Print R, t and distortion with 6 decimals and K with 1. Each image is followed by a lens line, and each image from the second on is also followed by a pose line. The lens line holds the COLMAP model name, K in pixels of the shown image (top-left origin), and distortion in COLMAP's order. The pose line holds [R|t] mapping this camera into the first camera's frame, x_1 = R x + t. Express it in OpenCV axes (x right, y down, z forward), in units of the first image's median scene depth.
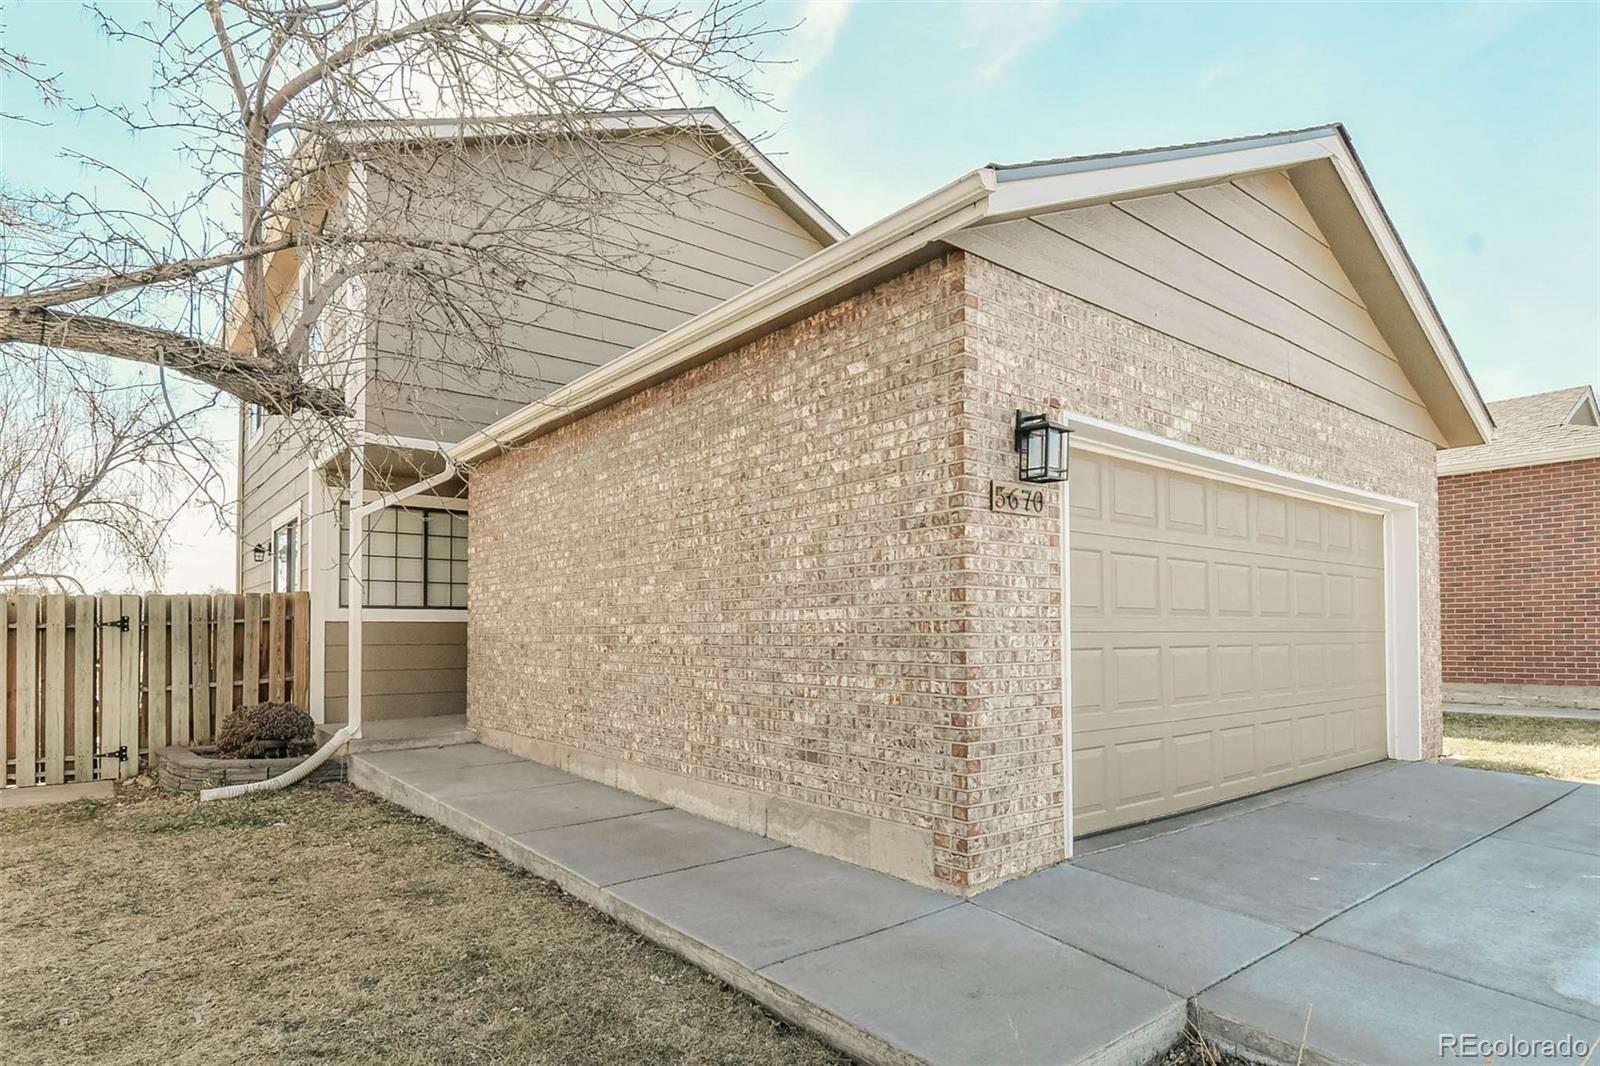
lens RADIAL K [[880.4, 0, 845.9], [0, 880.4, 610.5], [0, 0, 1]] dist [-0.004342, -0.010943]
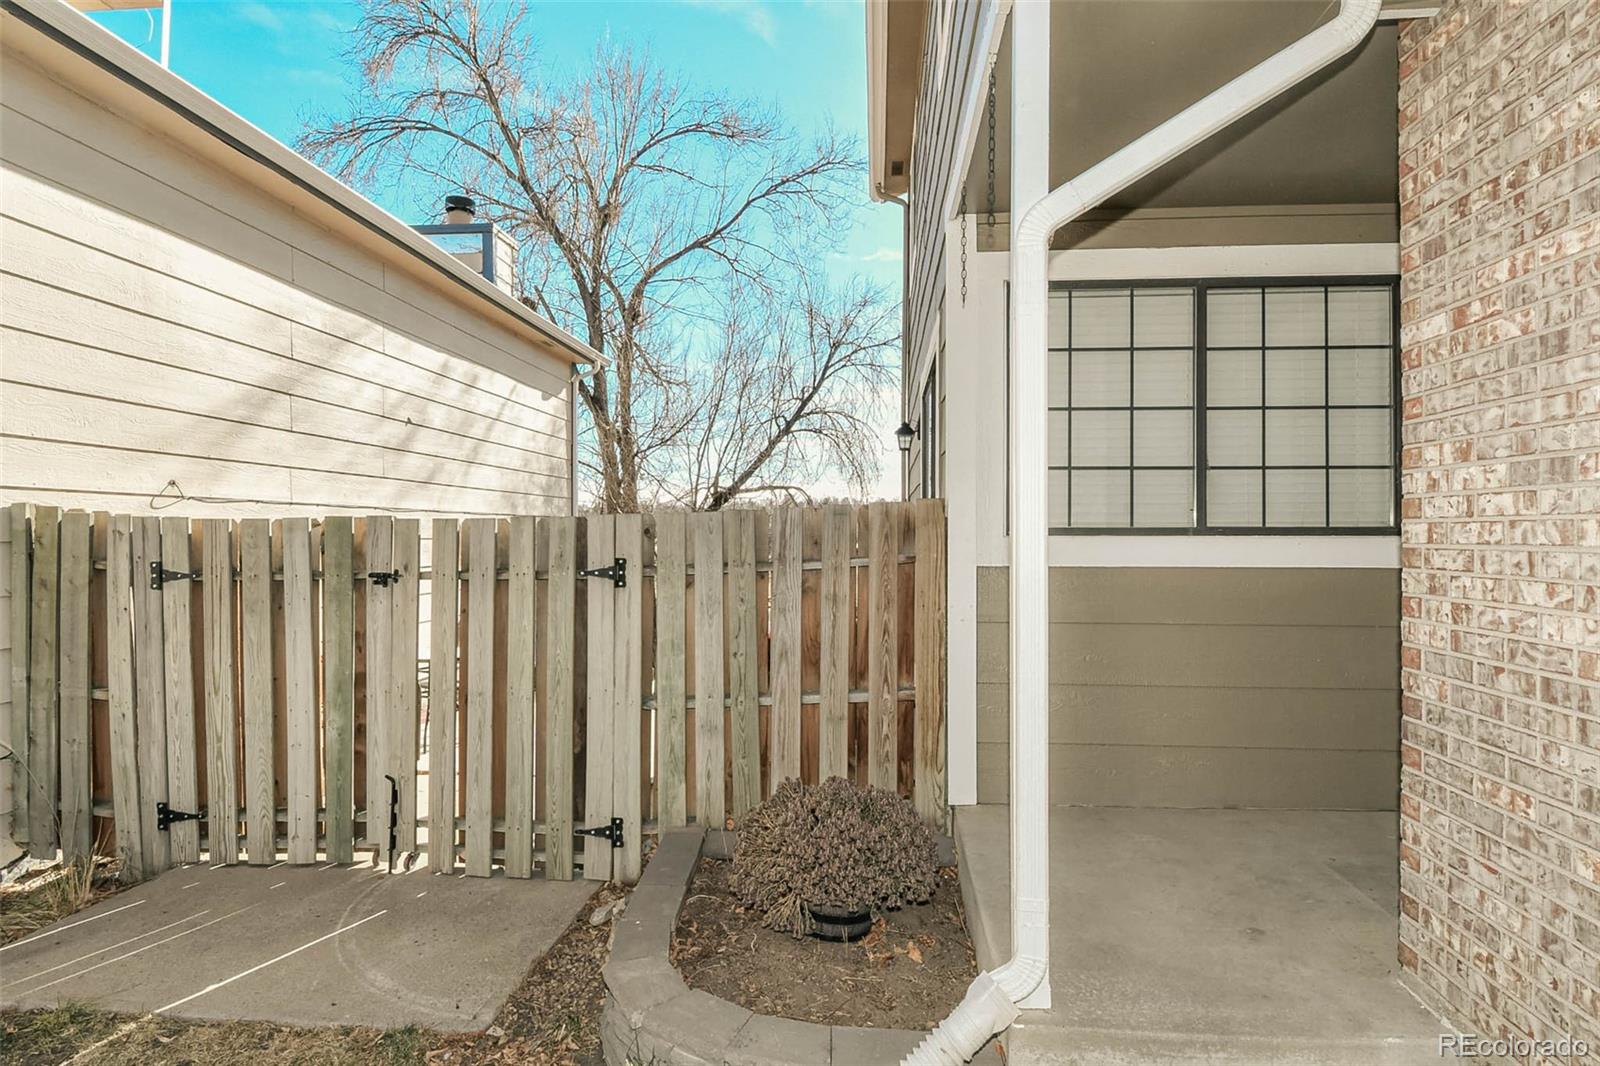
lens RADIAL K [[880.4, 0, 803.5], [0, 880.4, 530.6], [0, 0, 1]] dist [-0.004342, -0.010943]
pose [[0.702099, 0.001707, -0.712077, -0.193376], [0.014823, 0.999745, 0.017011, -0.007840], [0.711925, -0.022498, 0.701895, 0.356336]]
